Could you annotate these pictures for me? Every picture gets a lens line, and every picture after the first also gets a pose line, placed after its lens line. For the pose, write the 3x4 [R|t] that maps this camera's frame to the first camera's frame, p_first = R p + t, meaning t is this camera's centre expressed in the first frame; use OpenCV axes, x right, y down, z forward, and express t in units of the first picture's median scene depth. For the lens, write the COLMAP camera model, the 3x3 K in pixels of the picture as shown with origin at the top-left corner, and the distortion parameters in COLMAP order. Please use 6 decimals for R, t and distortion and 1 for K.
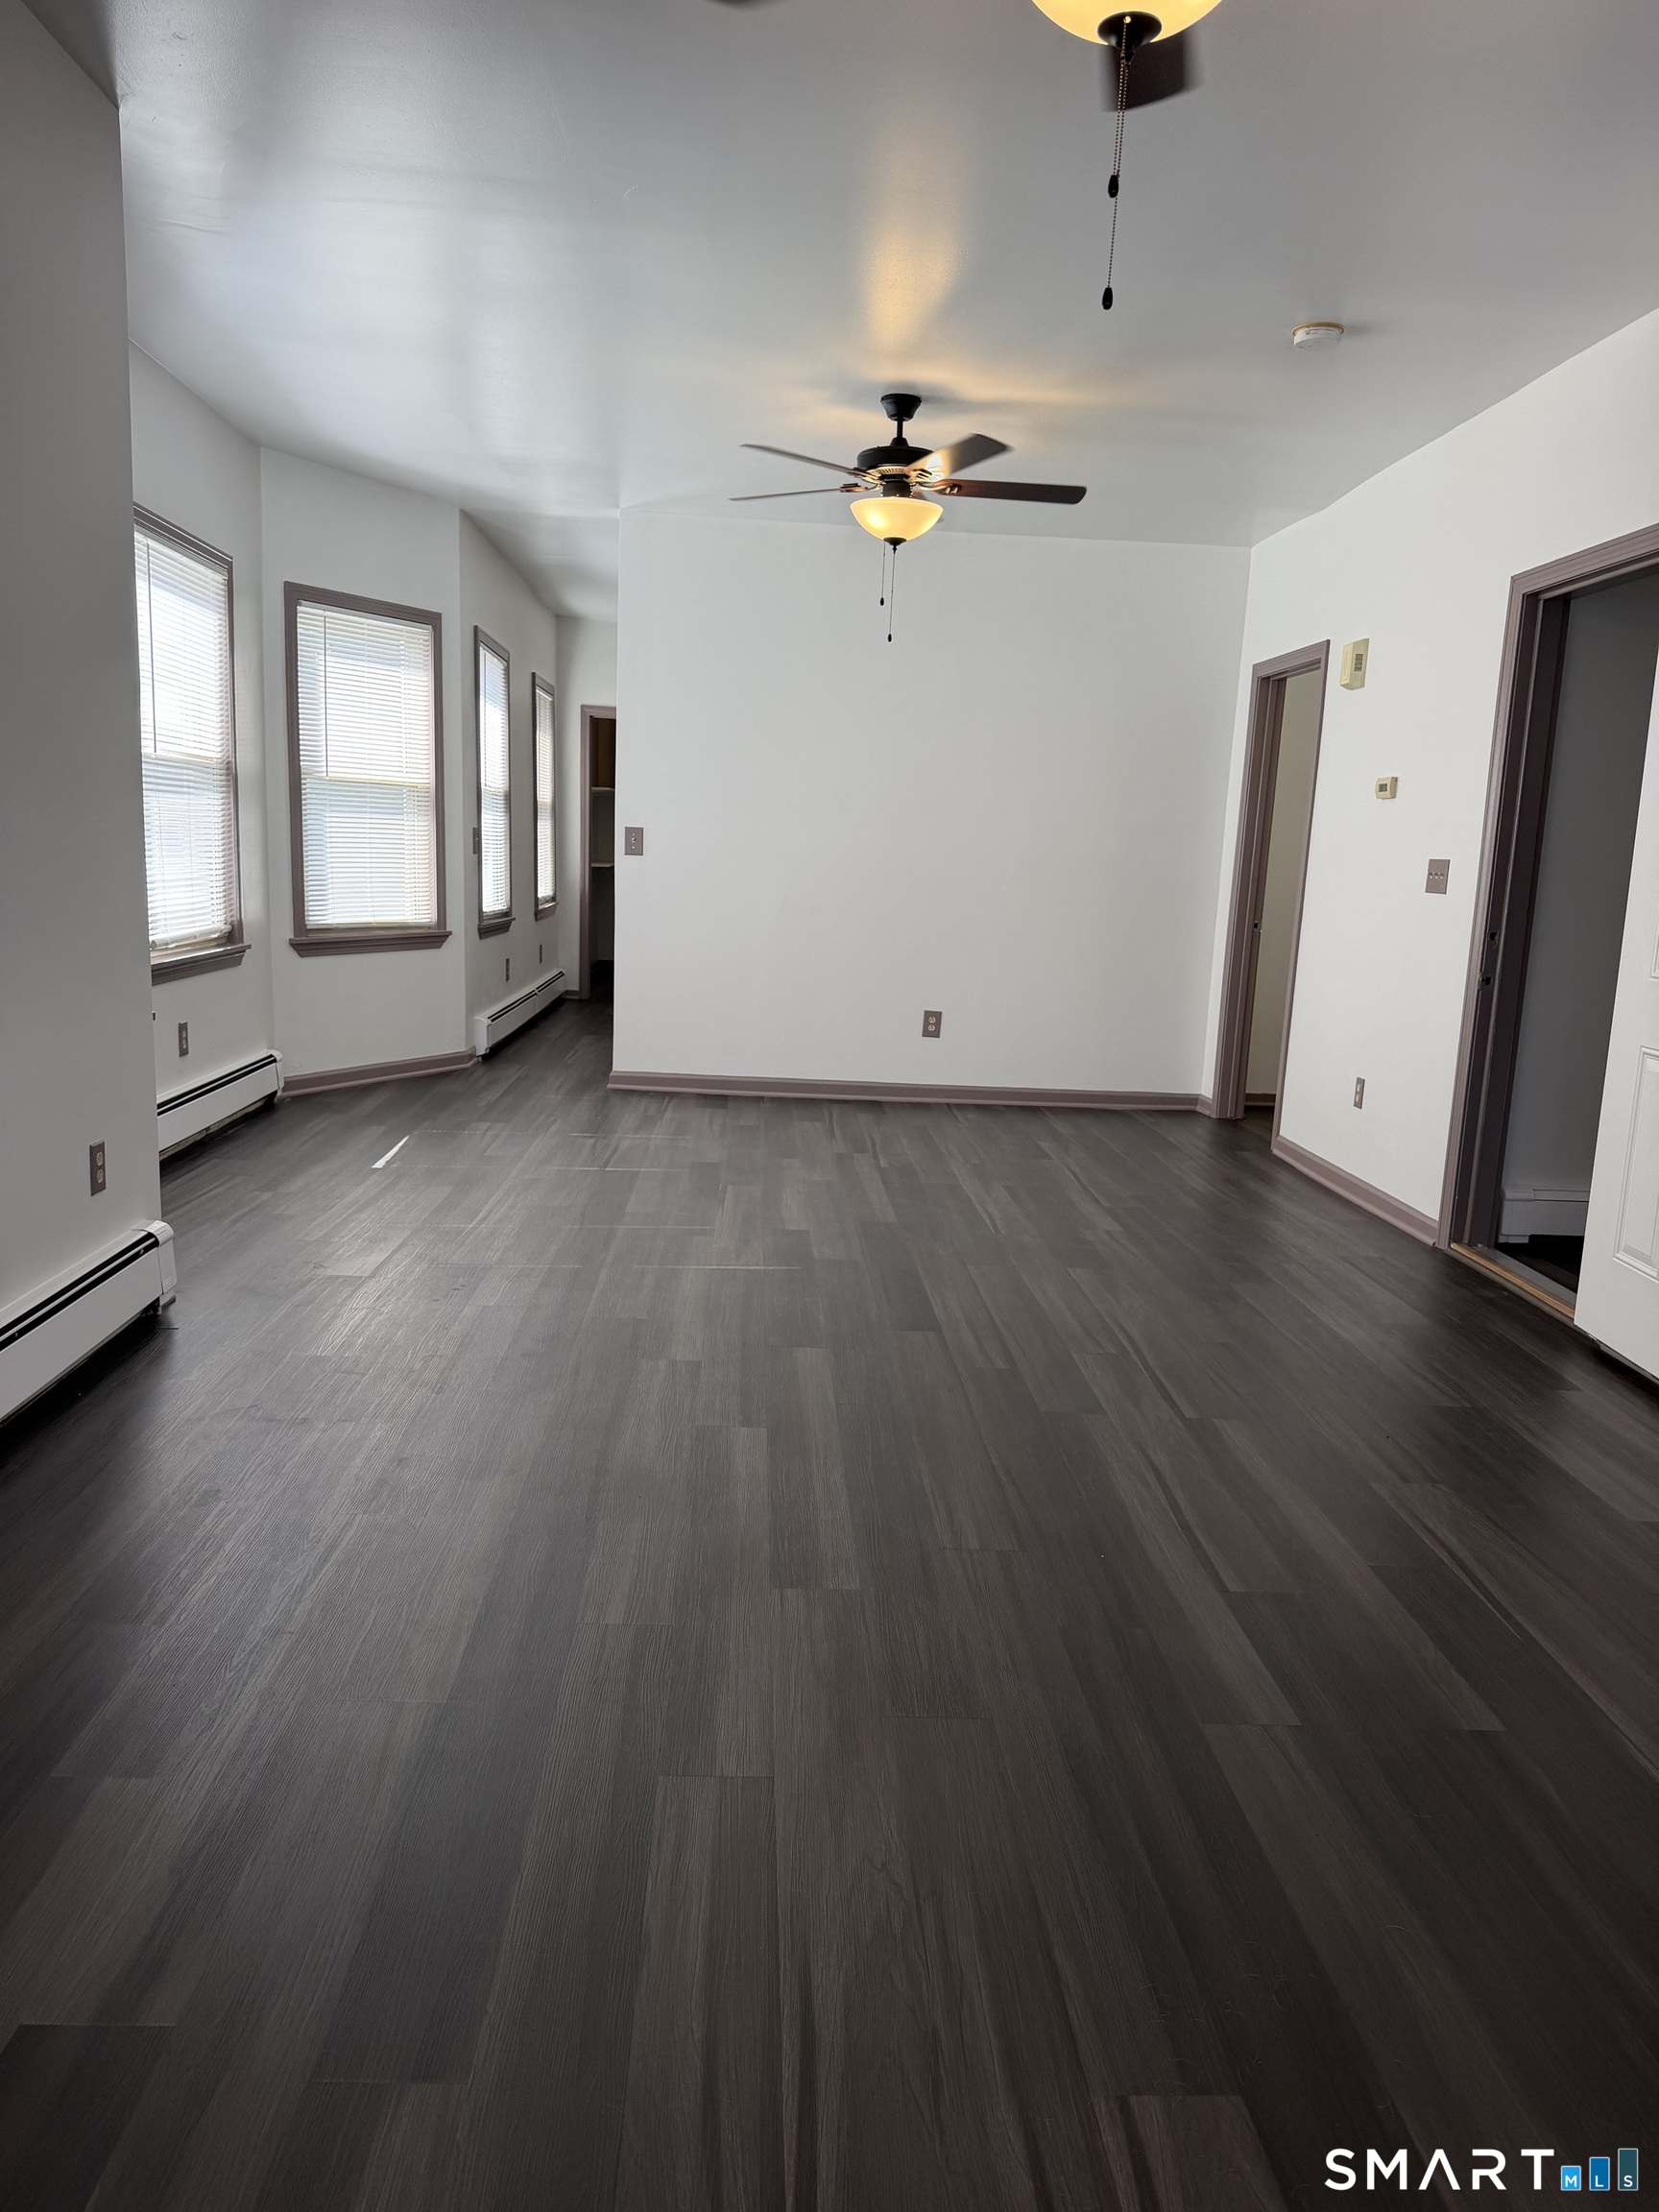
lens RADIAL K [[1634.8, 0, 829.5], [0, 1634.8, 1106.0], [0, 0, 1]] dist [-0.000789, -0.002203]
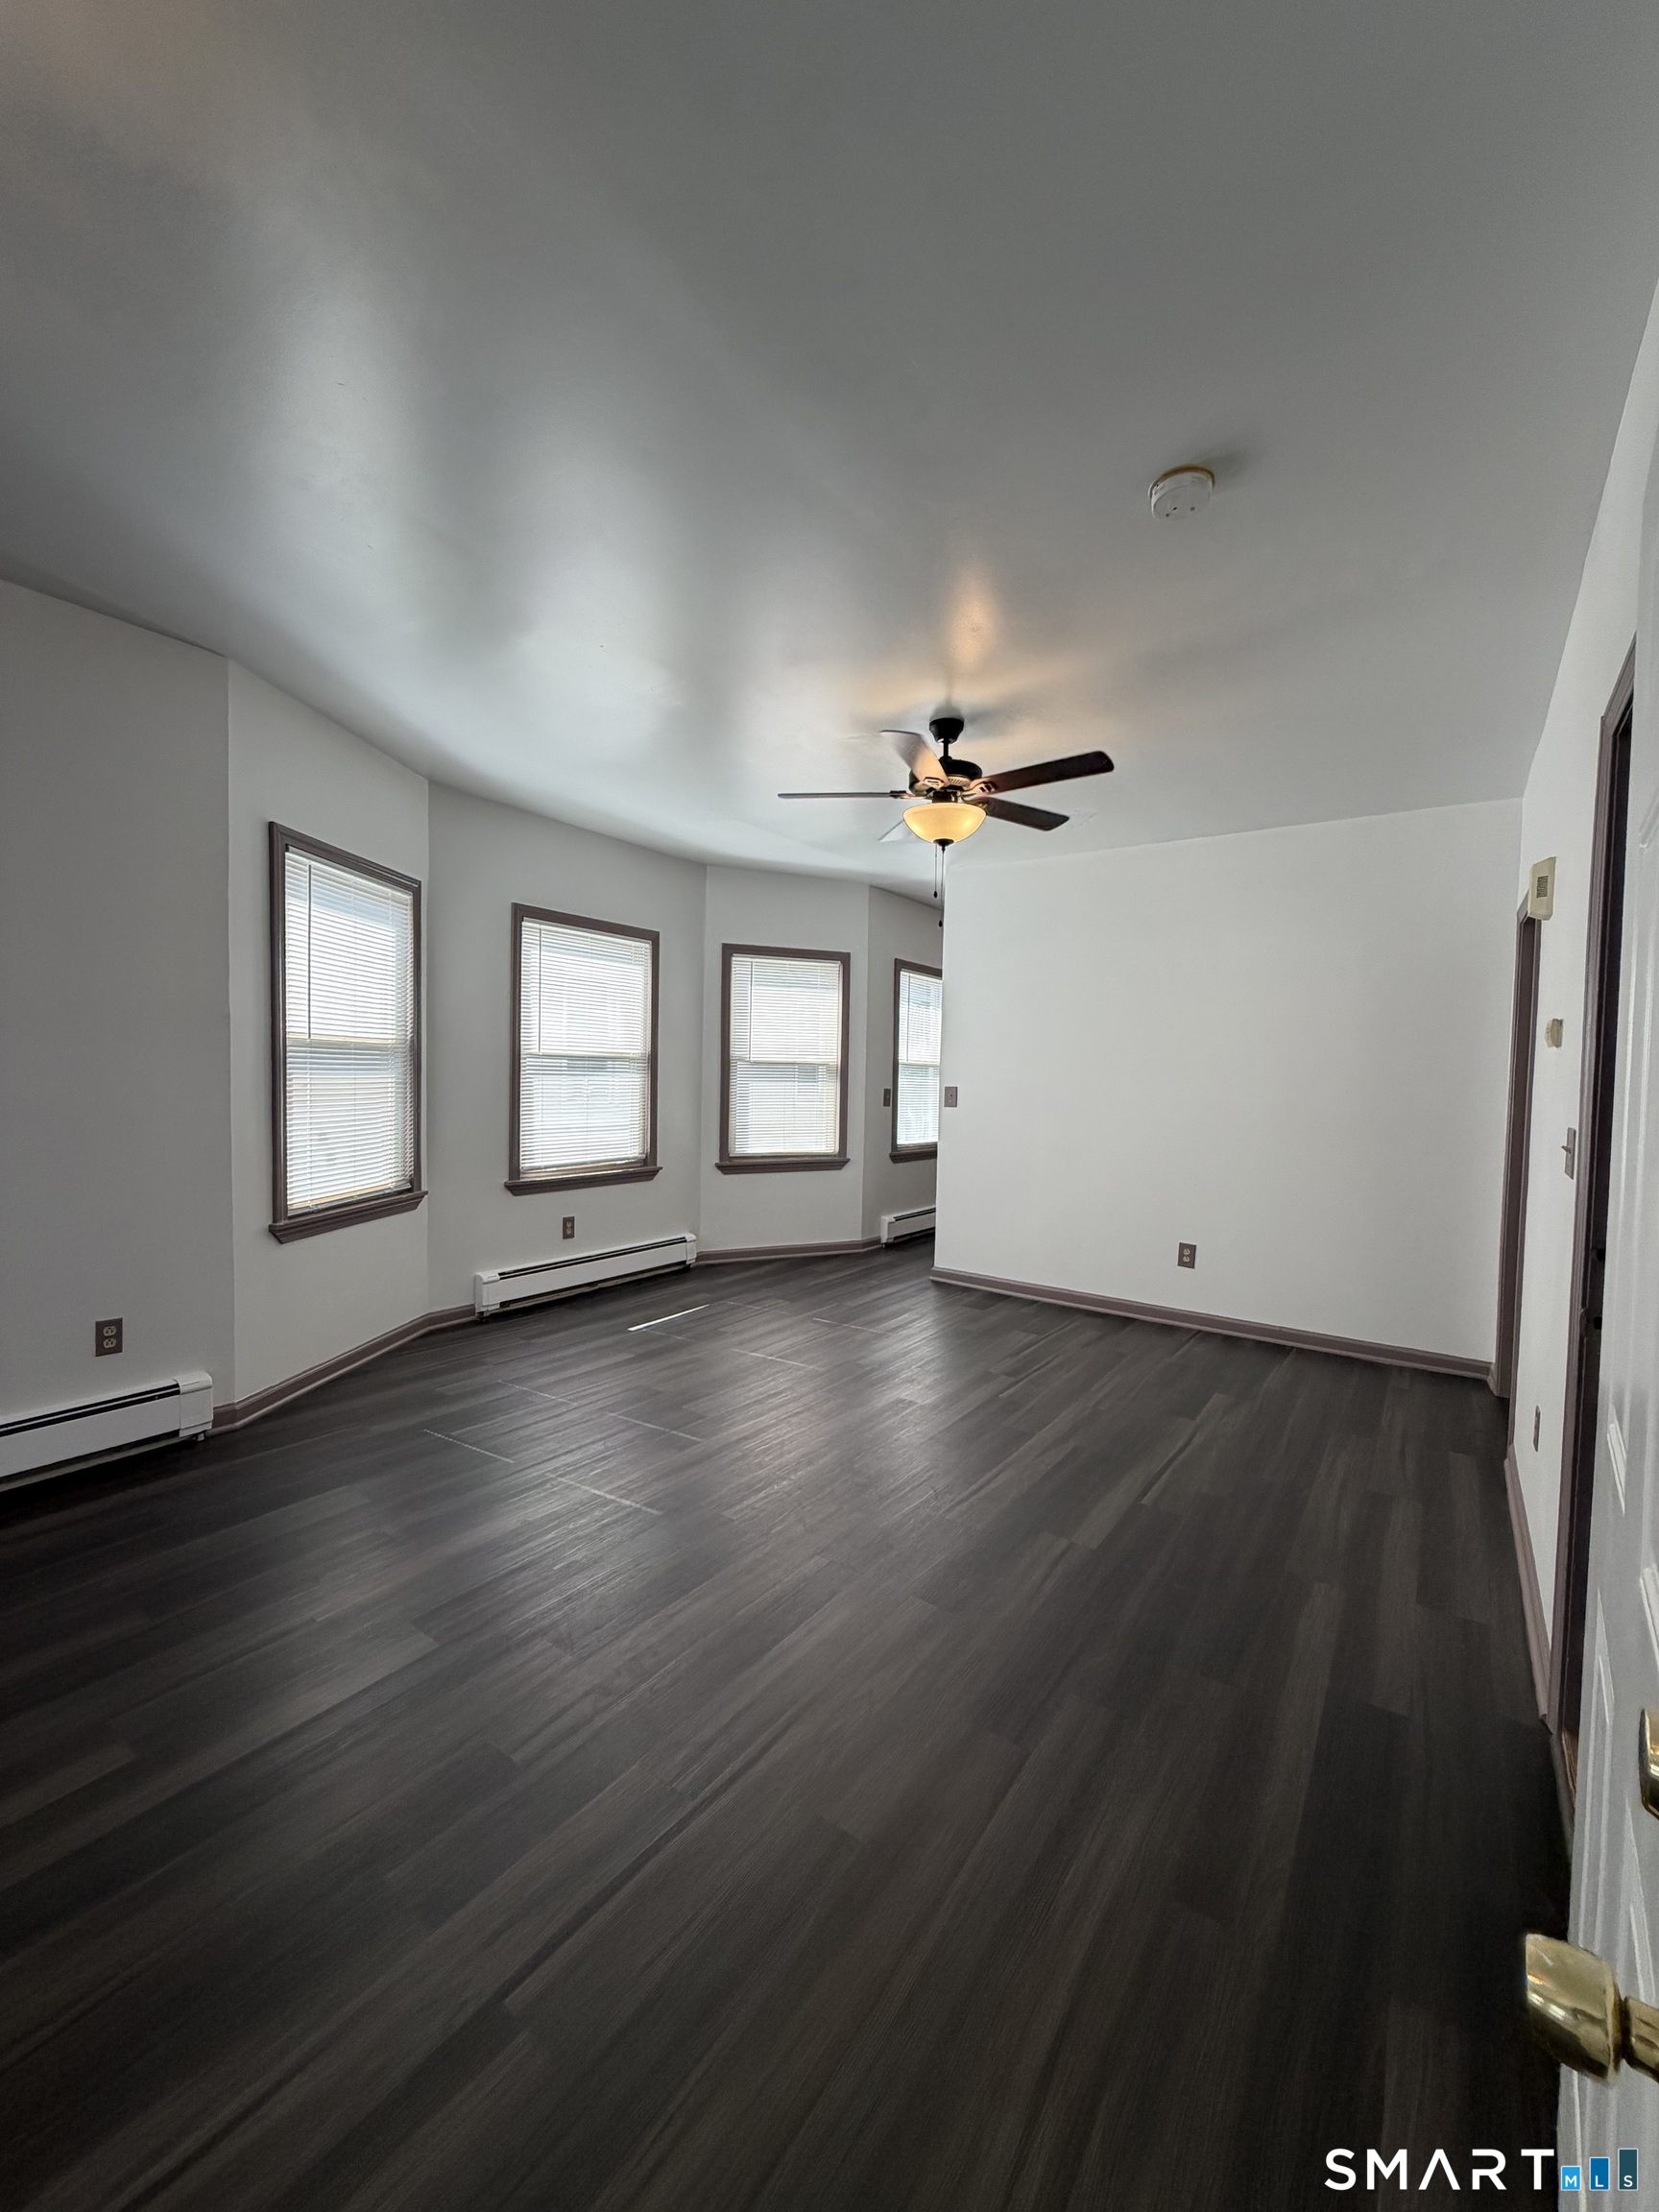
lens RADIAL K [[892.1, 0, 833.3], [0, 892.1, 1120.2], [0, 0, 1]] dist [-0.000161, 0.000020]
pose [[0.800544, -0.000816, -0.599274, 0.276873], [-0.077245, 0.991516, -0.104539, -0.061045], [0.594275, 0.129979, 0.793689, 0.372535]]
